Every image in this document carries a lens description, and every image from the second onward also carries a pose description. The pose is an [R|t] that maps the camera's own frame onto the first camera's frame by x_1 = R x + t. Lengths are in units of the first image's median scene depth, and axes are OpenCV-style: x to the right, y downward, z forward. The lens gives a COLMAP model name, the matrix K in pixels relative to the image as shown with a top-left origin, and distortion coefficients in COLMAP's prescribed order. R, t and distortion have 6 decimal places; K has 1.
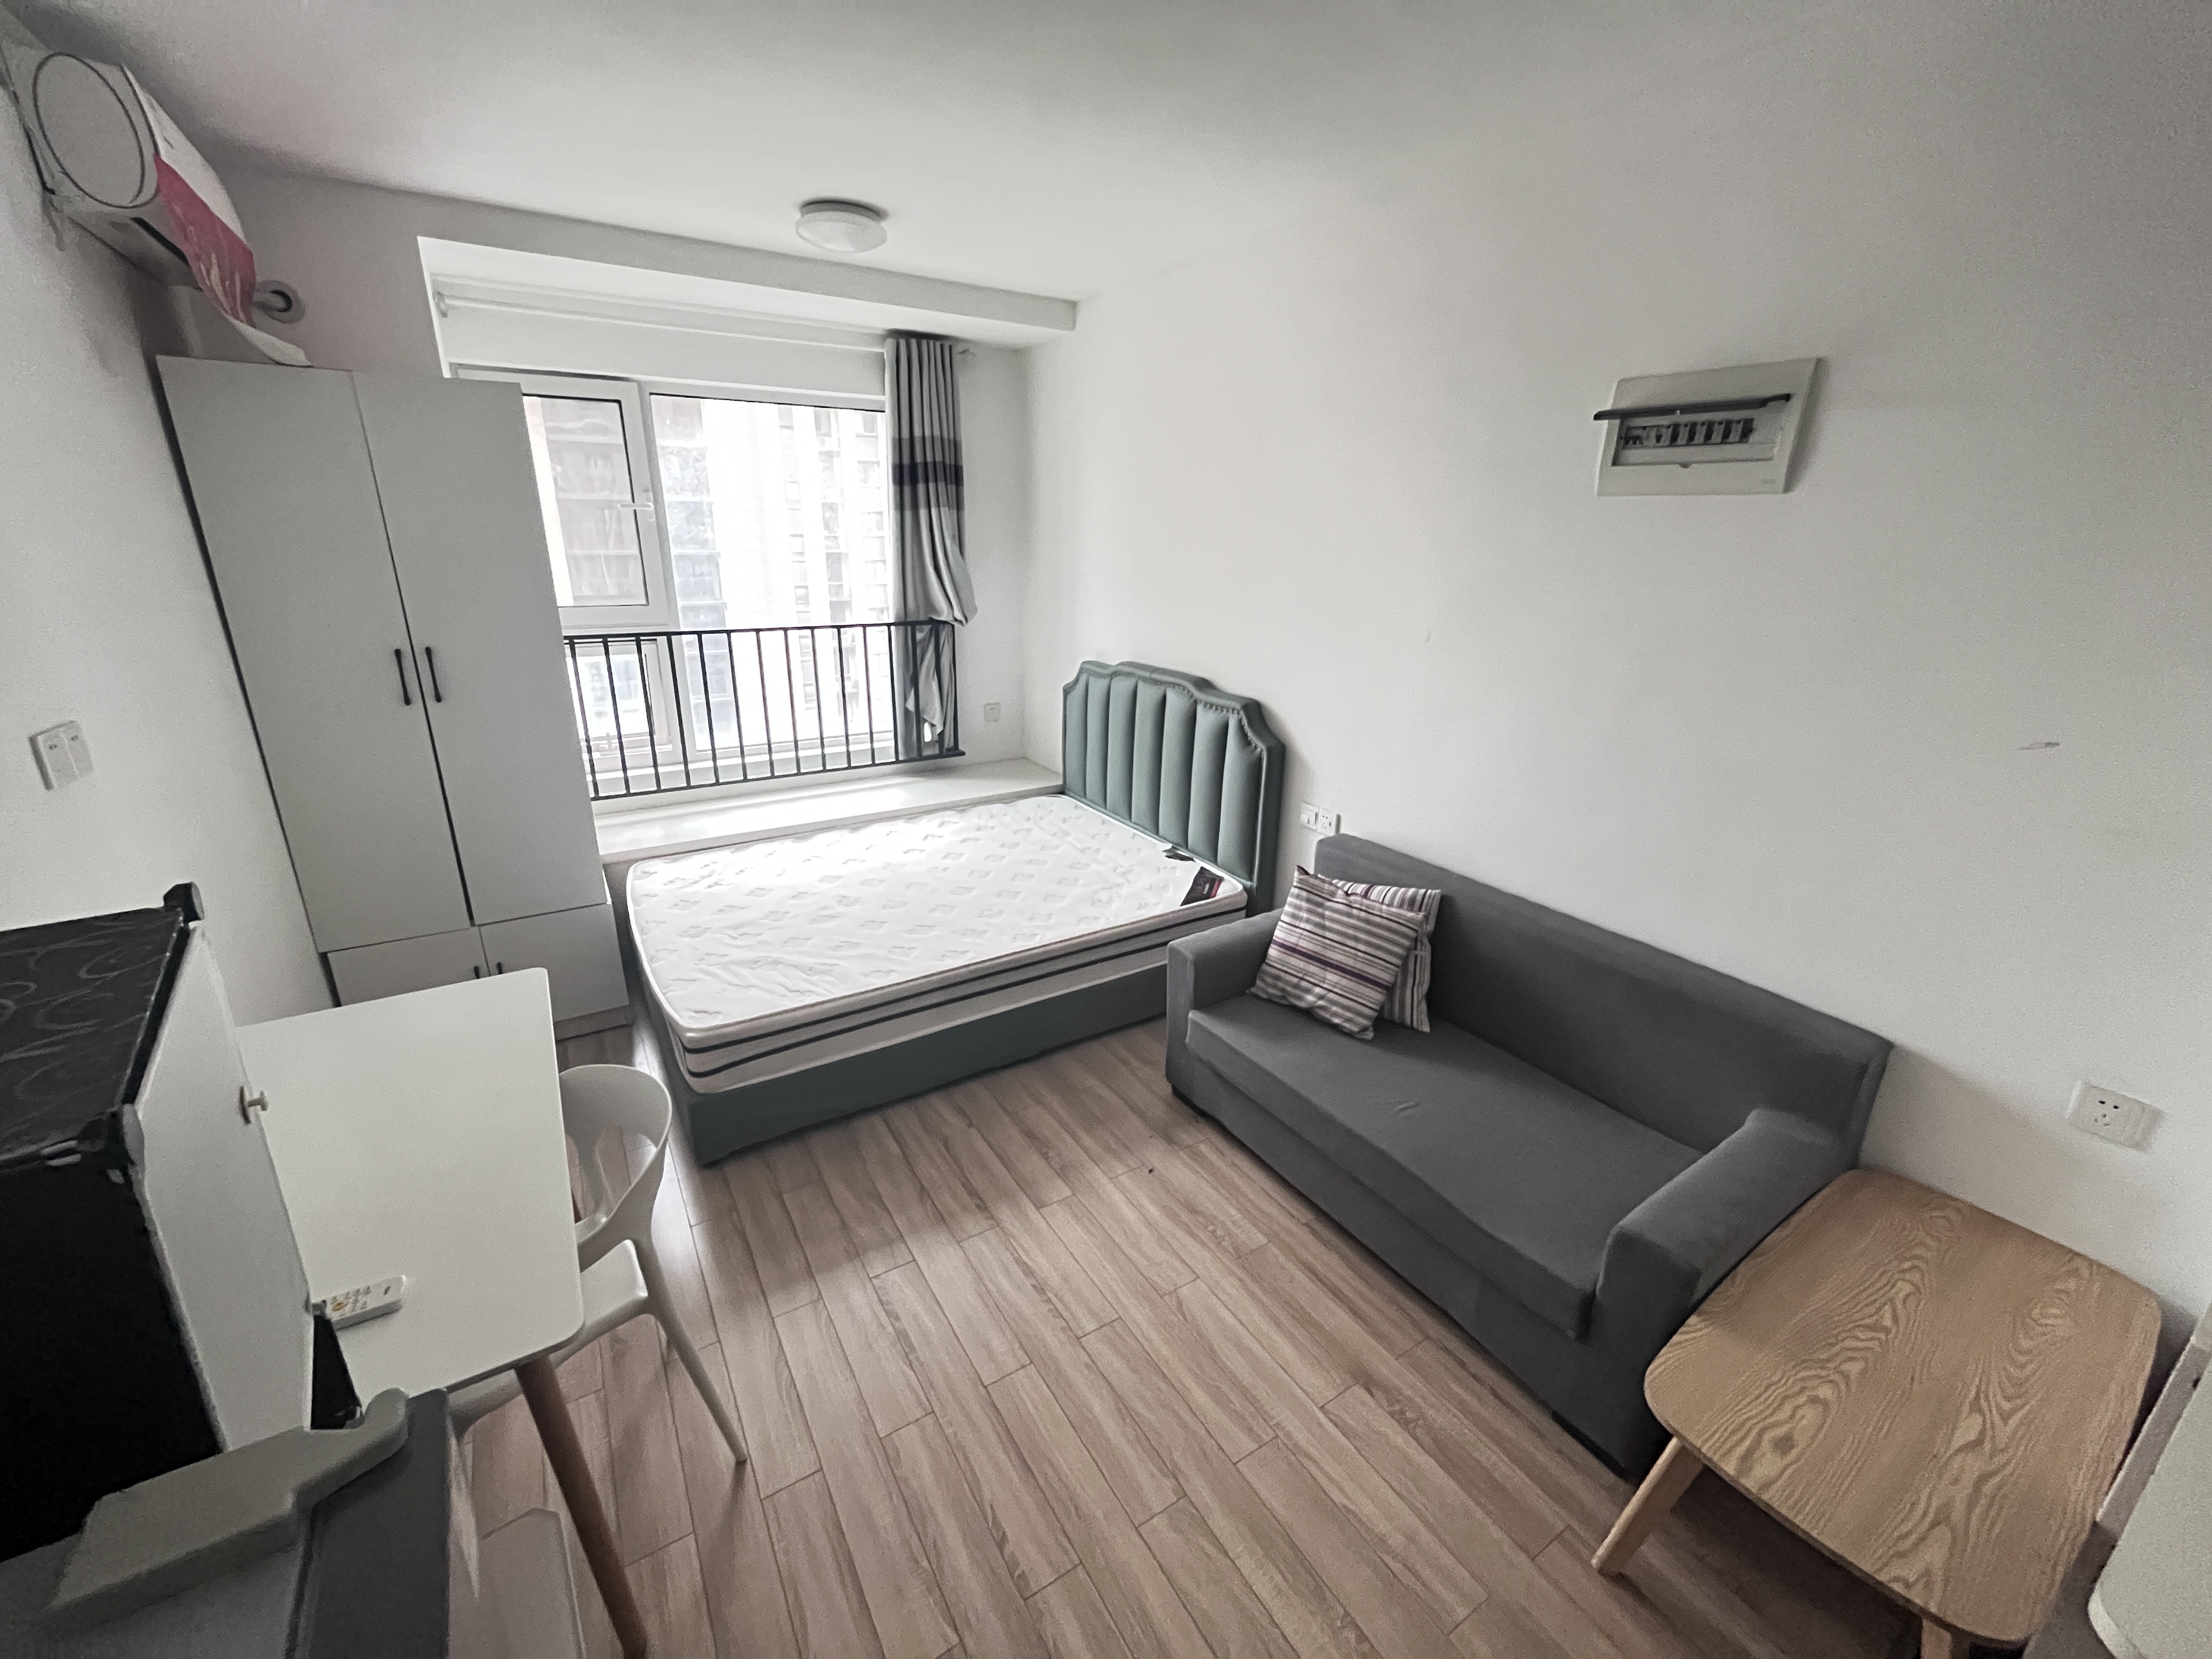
lens RADIAL K [[899.1, 0, 1118.3], [0, 899.1, 828.5], [0, 0, 1]] dist [-0.001924, -0.001434]
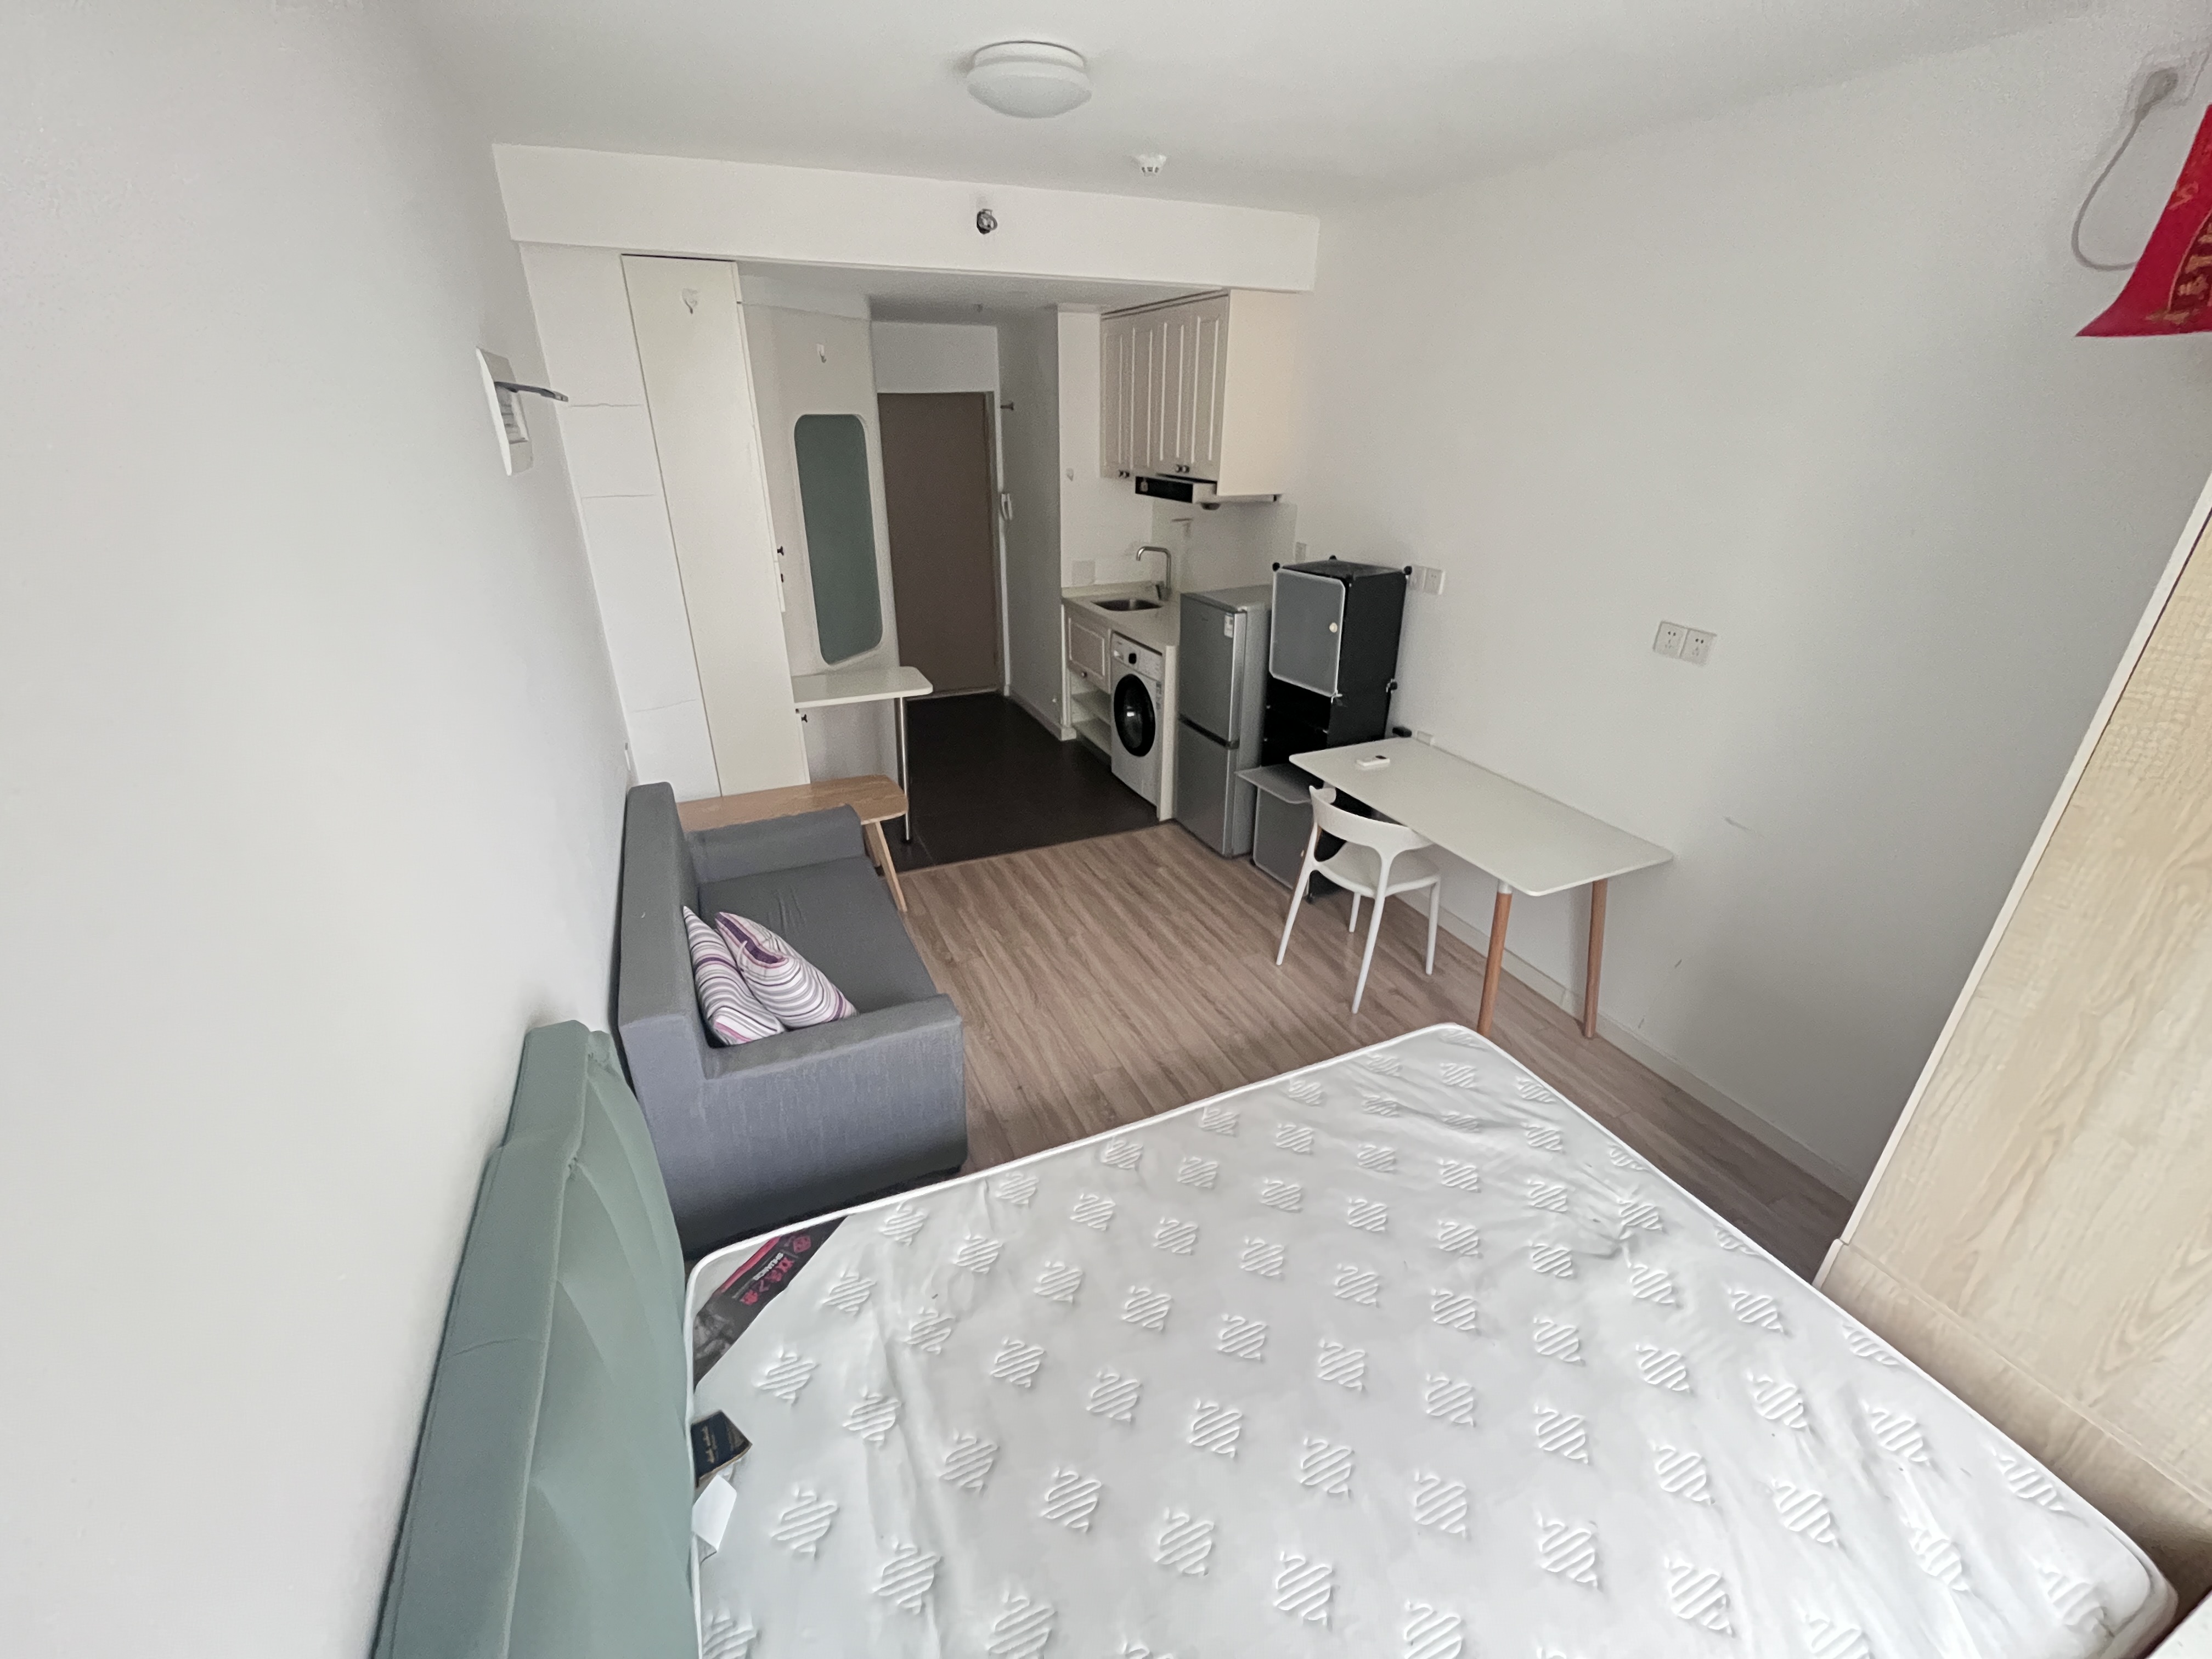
lens RADIAL K [[899.1, 0, 1105.3], [0, 899.1, 837.6], [0, 0, 1]] dist [-0.001924, -0.001434]
pose [[-0.988043, -0.078267, 0.132834, -0.190887], [0.037148, 0.715332, 0.697796, -0.615506], [-0.149635, 0.694387, -0.703872, 1.531304]]
